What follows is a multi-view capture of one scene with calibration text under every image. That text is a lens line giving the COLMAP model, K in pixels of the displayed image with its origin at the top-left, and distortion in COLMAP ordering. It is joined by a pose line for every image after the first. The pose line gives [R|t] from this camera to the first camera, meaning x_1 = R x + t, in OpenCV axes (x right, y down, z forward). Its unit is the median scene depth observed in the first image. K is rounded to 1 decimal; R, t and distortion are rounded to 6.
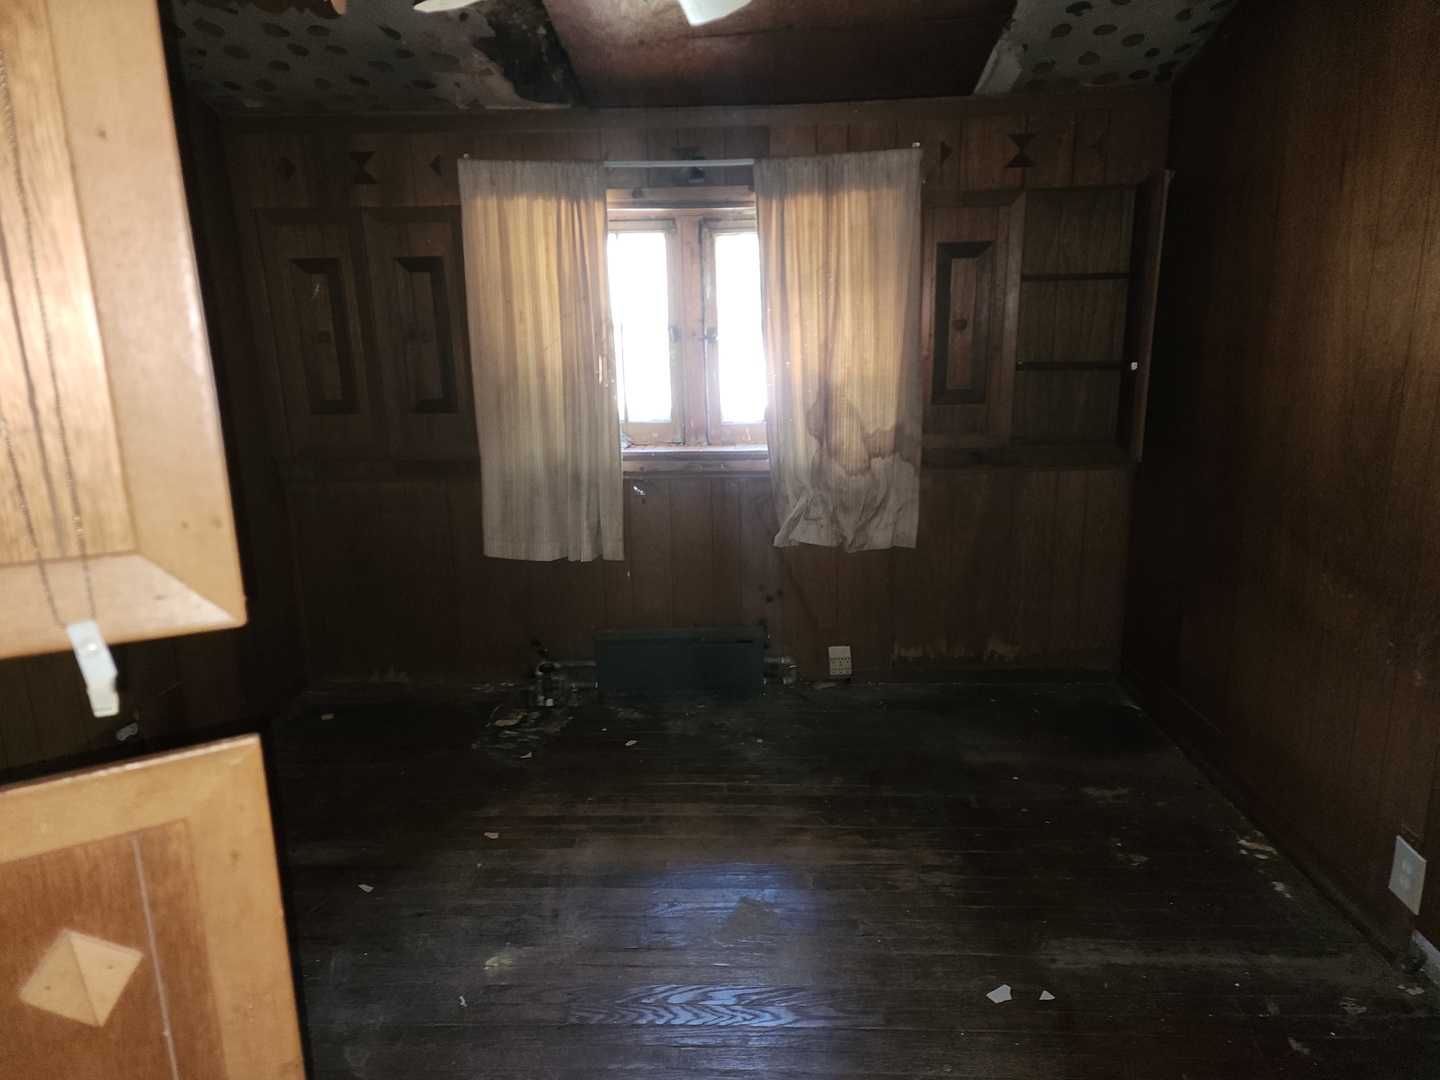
lens RADIAL K [[961.4, 0, 711.3], [0, 961.4, 538.5], [0, 0, 1]] dist [0.041985, -0.008312]
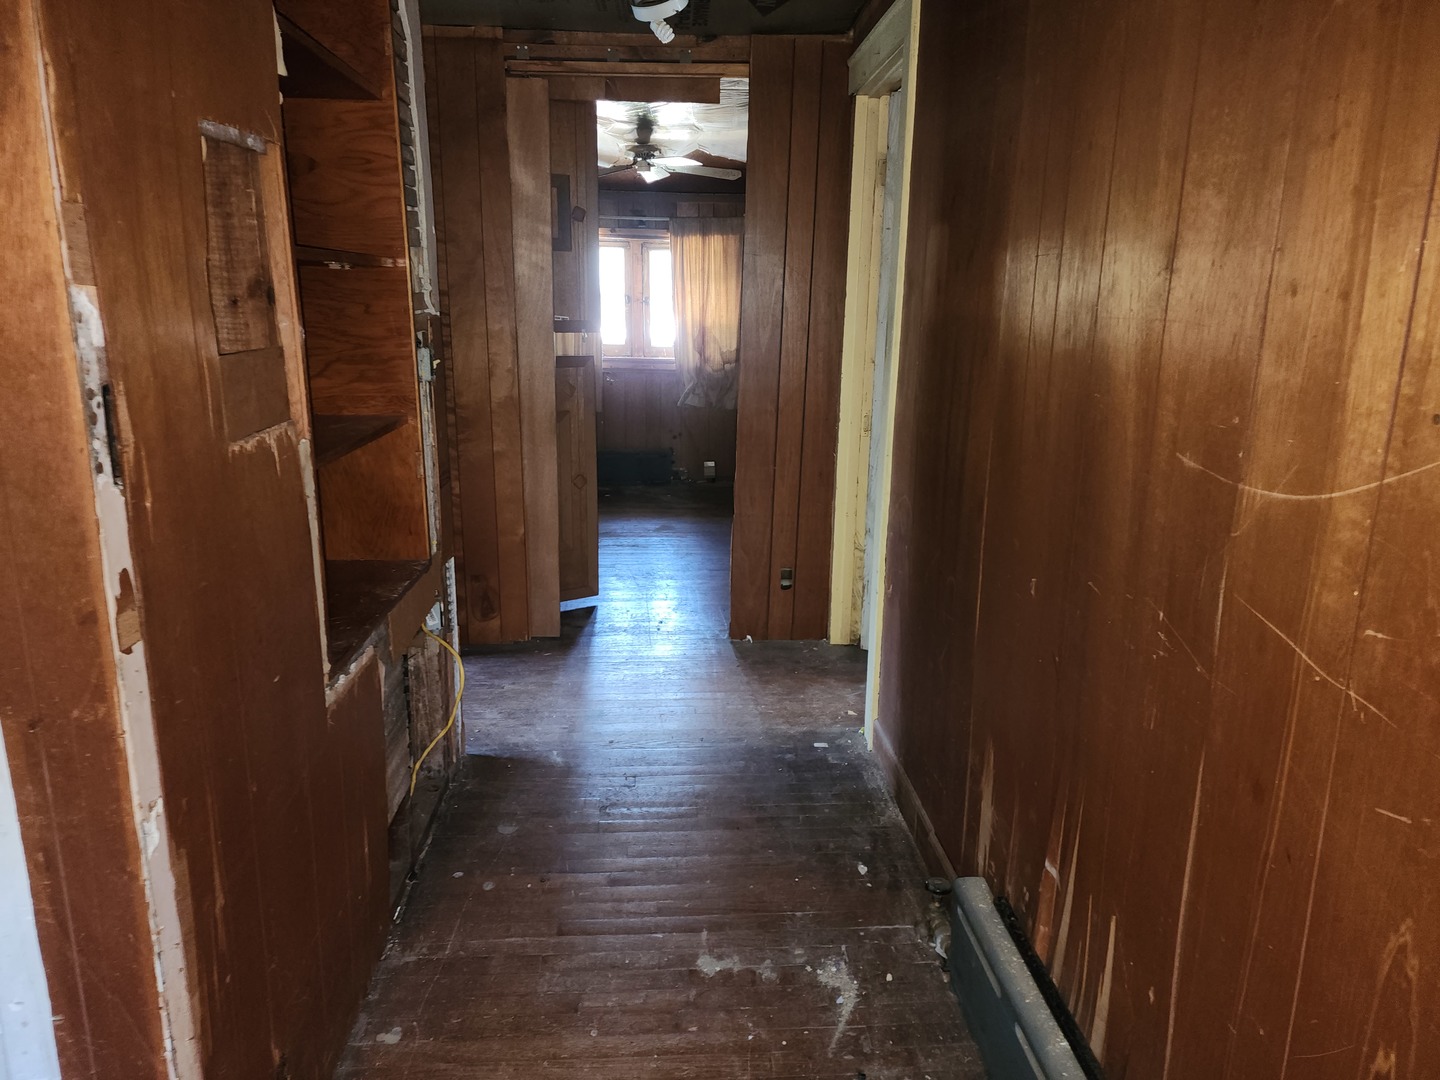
lens RADIAL K [[961.4, 0, 724.8], [0, 961.4, 546.6], [0, 0, 1]] dist [0.041985, -0.008312]
pose [[0.991518, 0.001411, 0.129960, -0.102382], [-0.007709, 0.998819, 0.047976, 0.210349], [-0.129739, -0.048571, 0.990358, -1.072026]]
